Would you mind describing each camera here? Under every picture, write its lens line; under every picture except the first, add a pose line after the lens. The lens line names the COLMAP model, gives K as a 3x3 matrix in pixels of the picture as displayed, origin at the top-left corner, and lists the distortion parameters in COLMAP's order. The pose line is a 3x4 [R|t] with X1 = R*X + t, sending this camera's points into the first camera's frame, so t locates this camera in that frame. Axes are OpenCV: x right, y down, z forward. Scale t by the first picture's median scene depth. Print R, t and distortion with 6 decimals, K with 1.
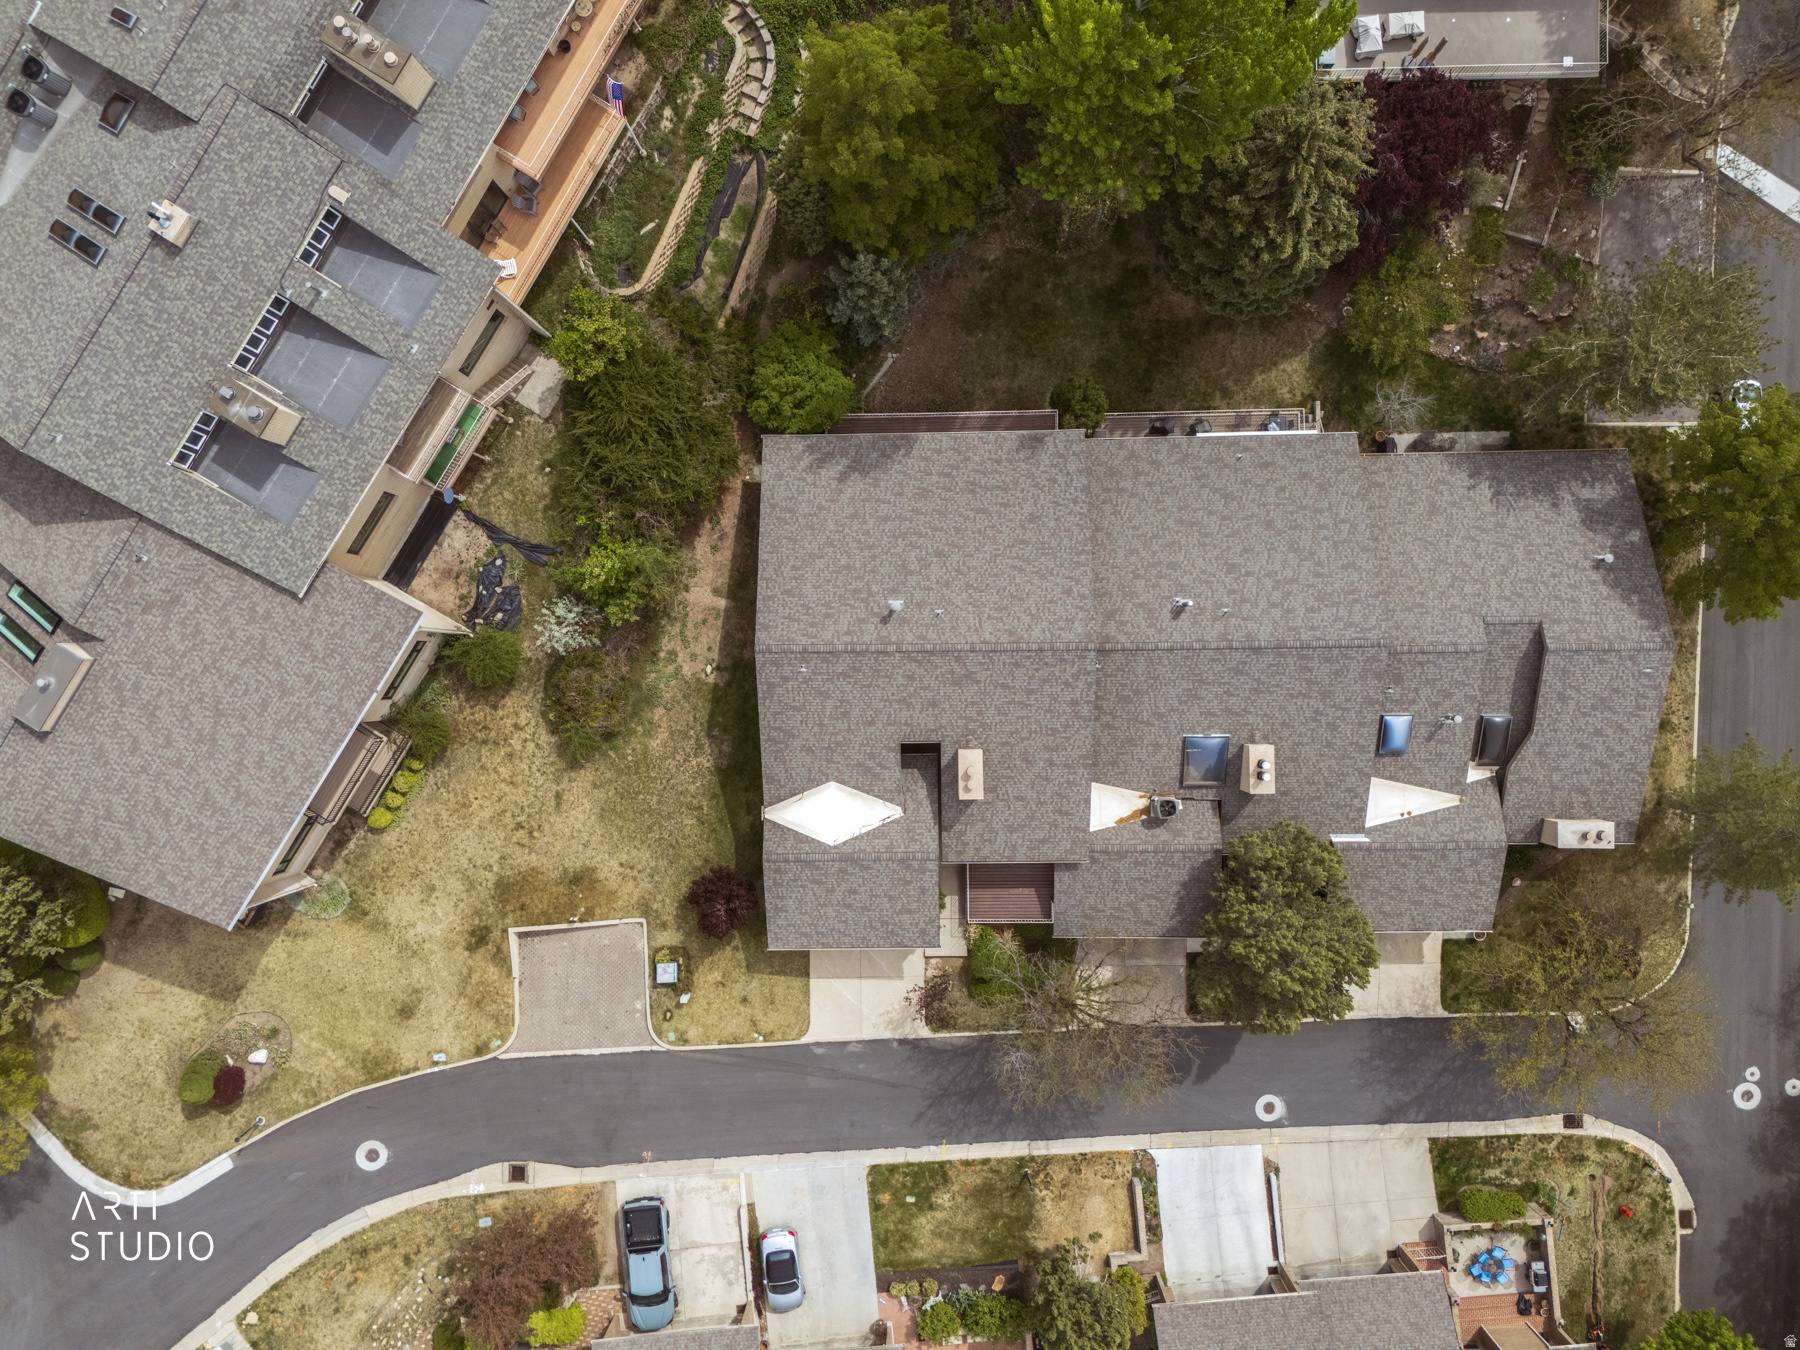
lens RADIAL K [[1322.3, 0, 899.4], [0, 1322.3, 671.2], [0, 0, 1]] dist [0.067589, -0.057874]
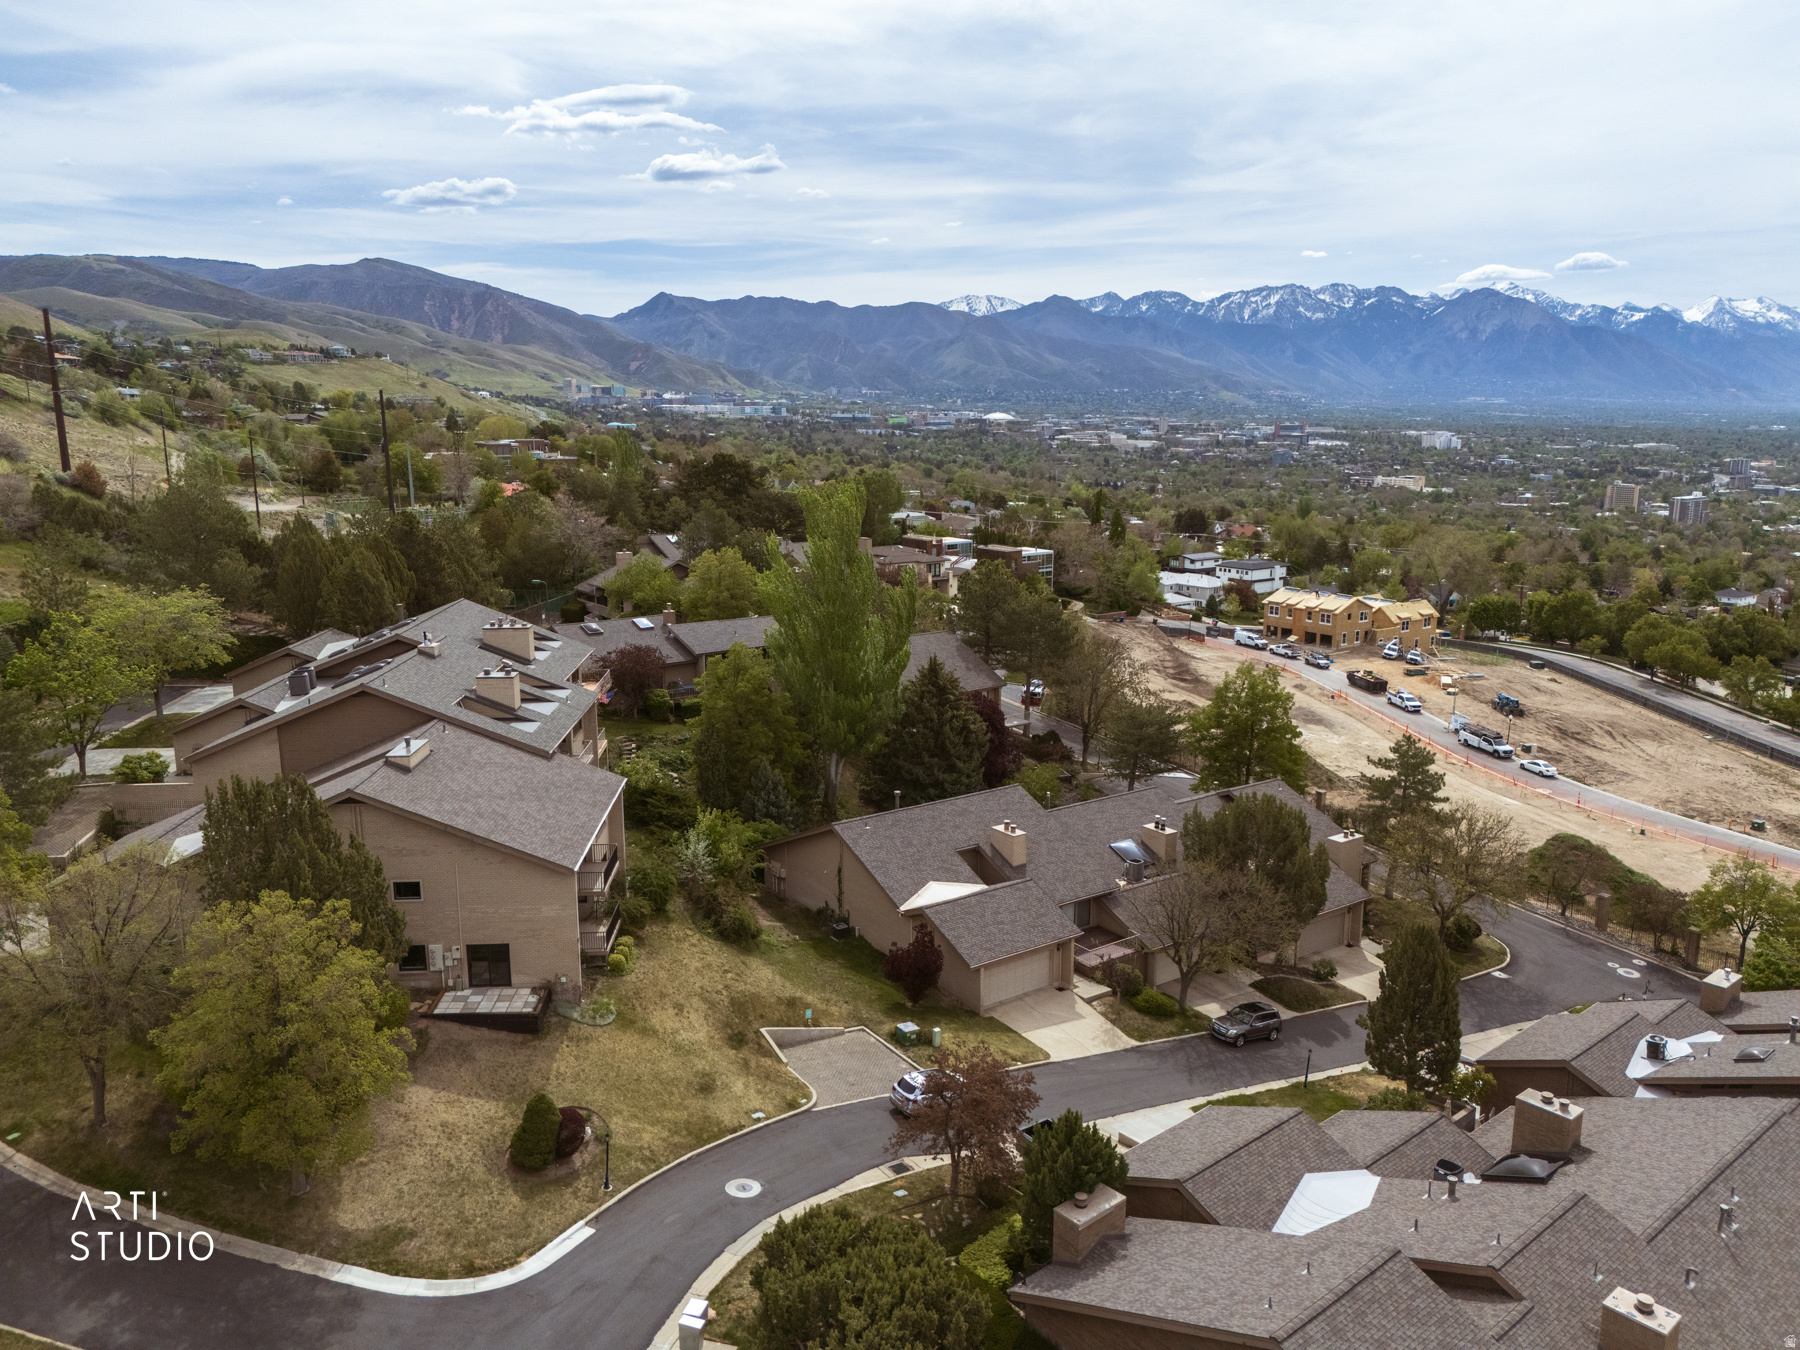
lens RADIAL K [[1322.3, 0, 903.4], [0, 1322.3, 673.0], [0, 0, 1]] dist [0.067589, -0.057874]
pose [[0.824025, -0.092931, 0.558880, -0.748756], [0.566288, 0.165276, -0.807466, 1.039600], [-0.017331, 0.981859, 0.188817, 0.528381]]
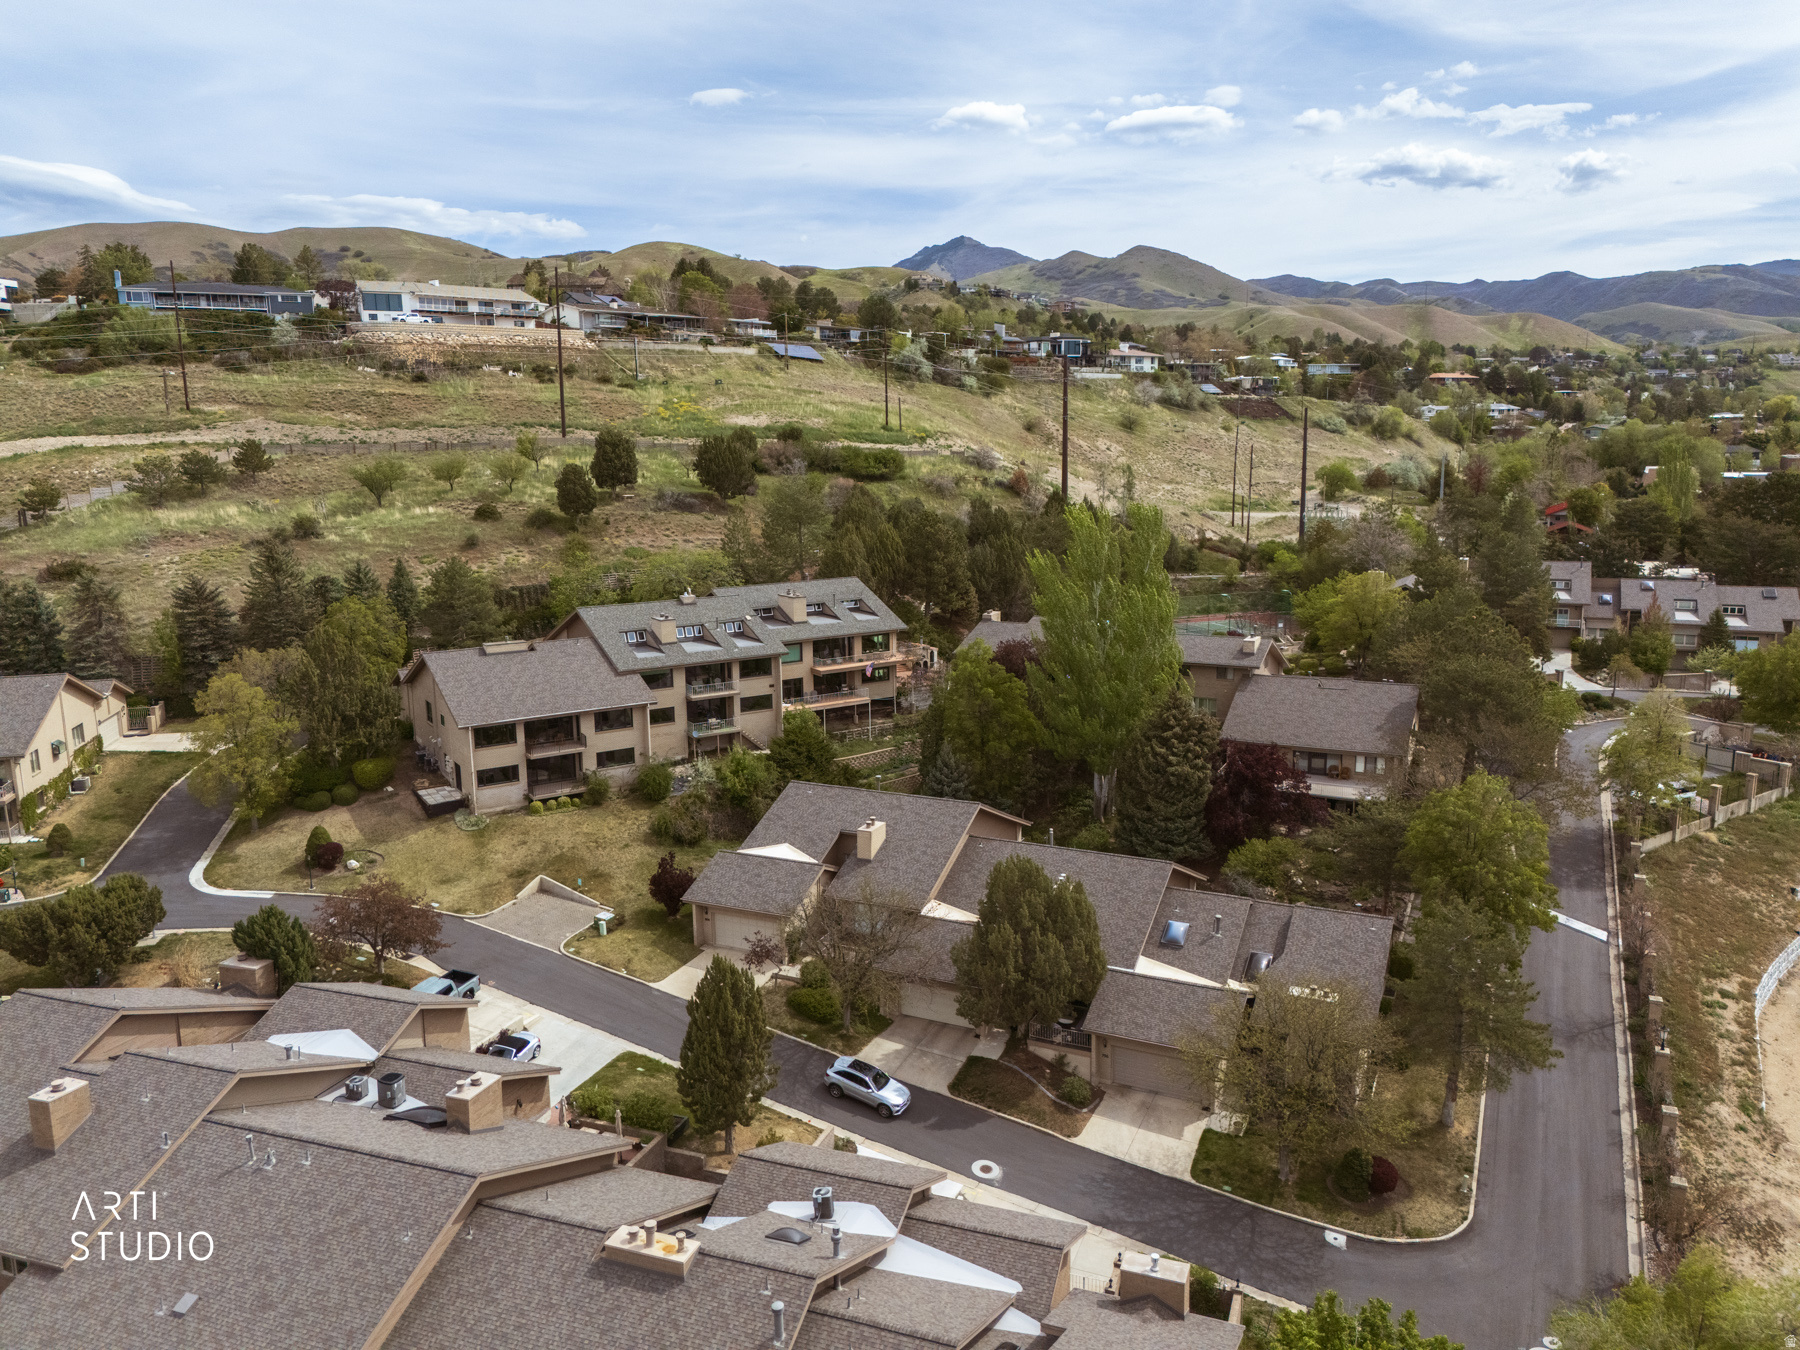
lens RADIAL K [[1322.3, 0, 906.9], [0, 1322.3, 661.8], [0, 0, 1]] dist [0.067589, -0.057874]
pose [[0.898654, 0.087094, -0.429926, 0.666055], [-0.438623, 0.165812, -0.883242, 1.254523], [-0.005638, 0.982304, 0.187209, 0.495153]]
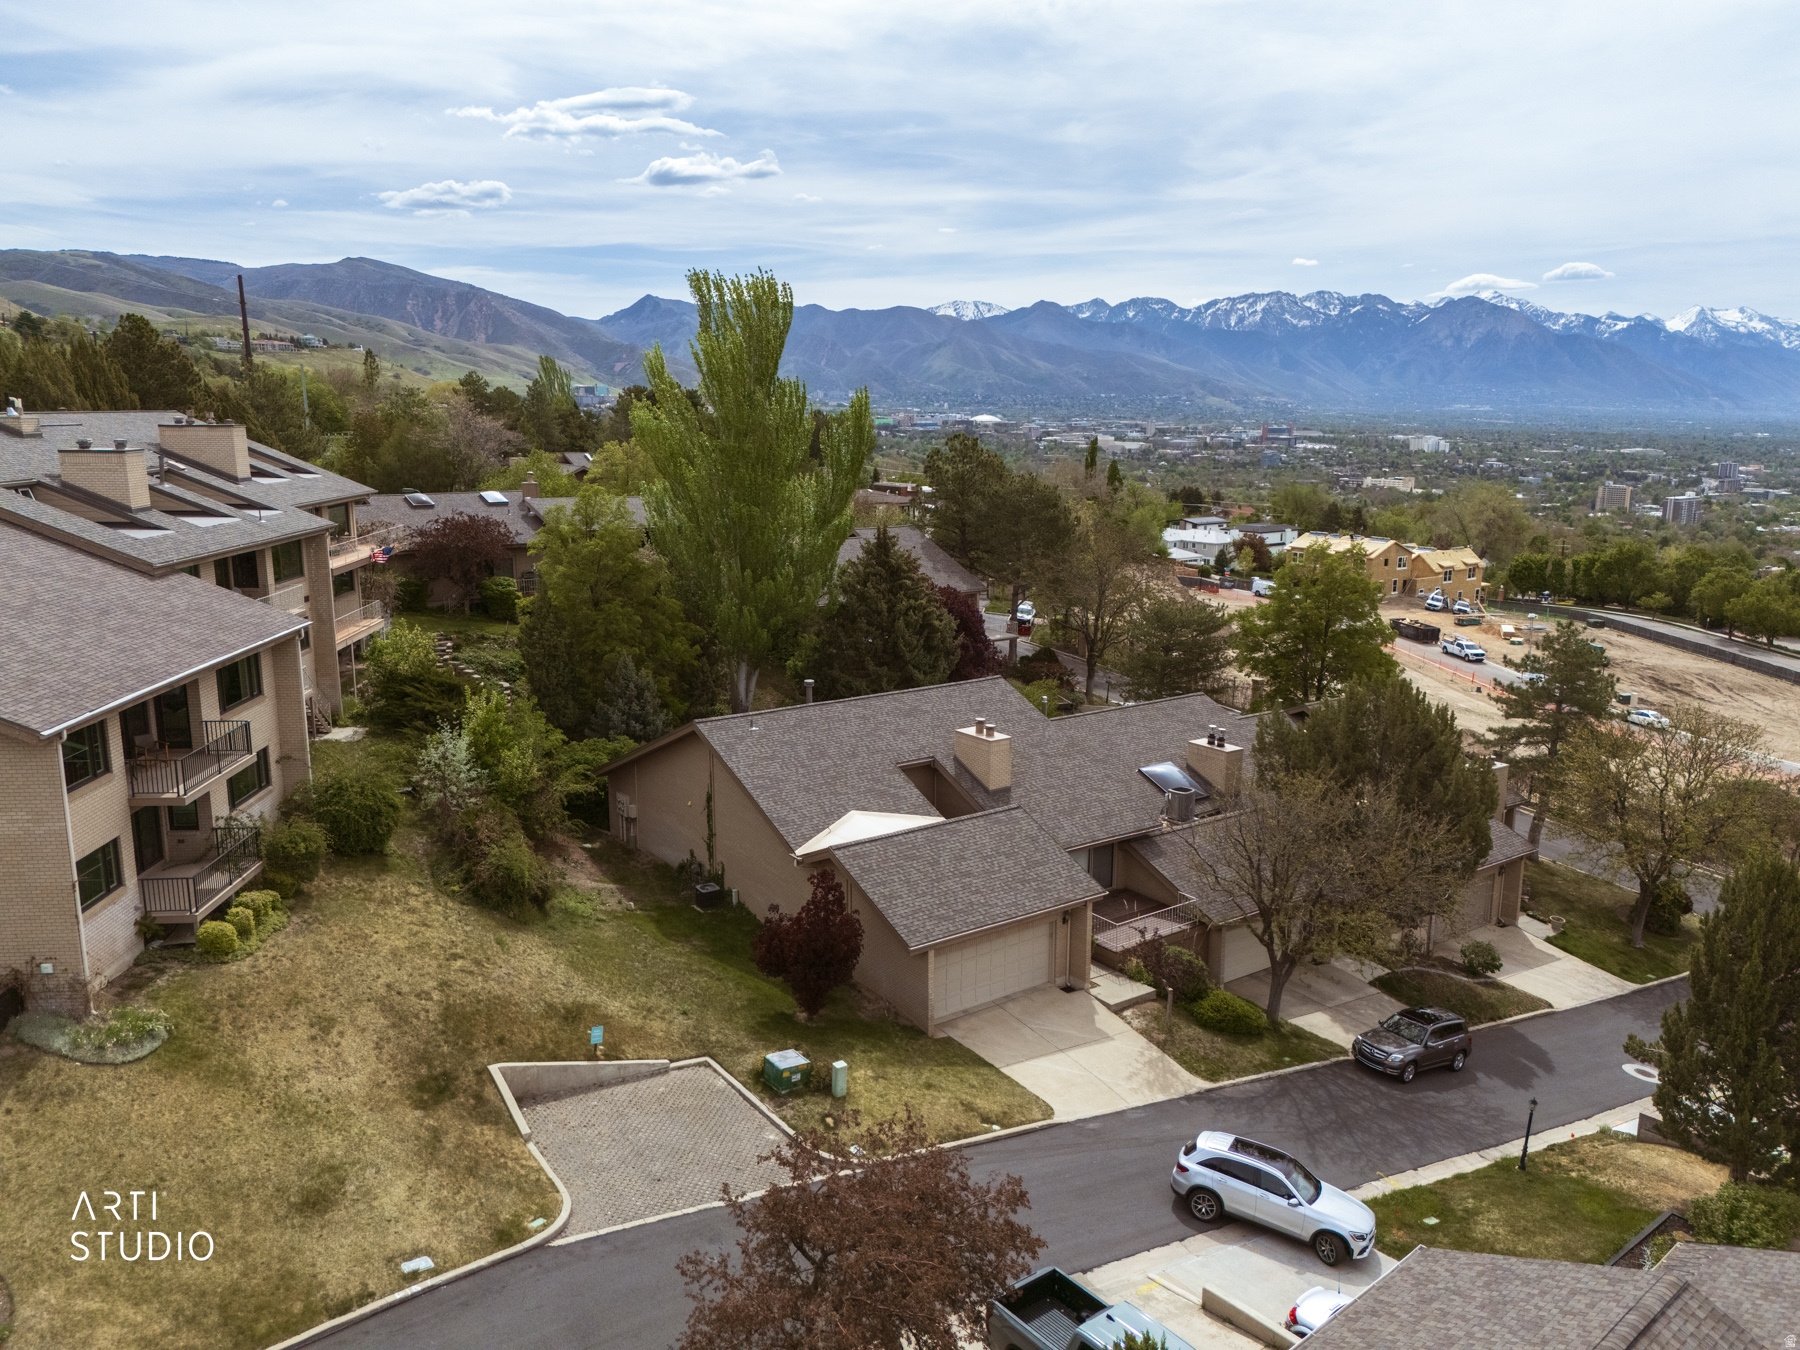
lens RADIAL K [[1322.3, 0, 905.1], [0, 1322.3, 676.9], [0, 0, 1]] dist [0.067589, -0.057874]
pose [[0.817802, -0.089656, 0.568474, -0.442984], [0.575057, 0.166042, -0.801086, 0.684041], [-0.022569, 0.982034, 0.187347, 0.741116]]
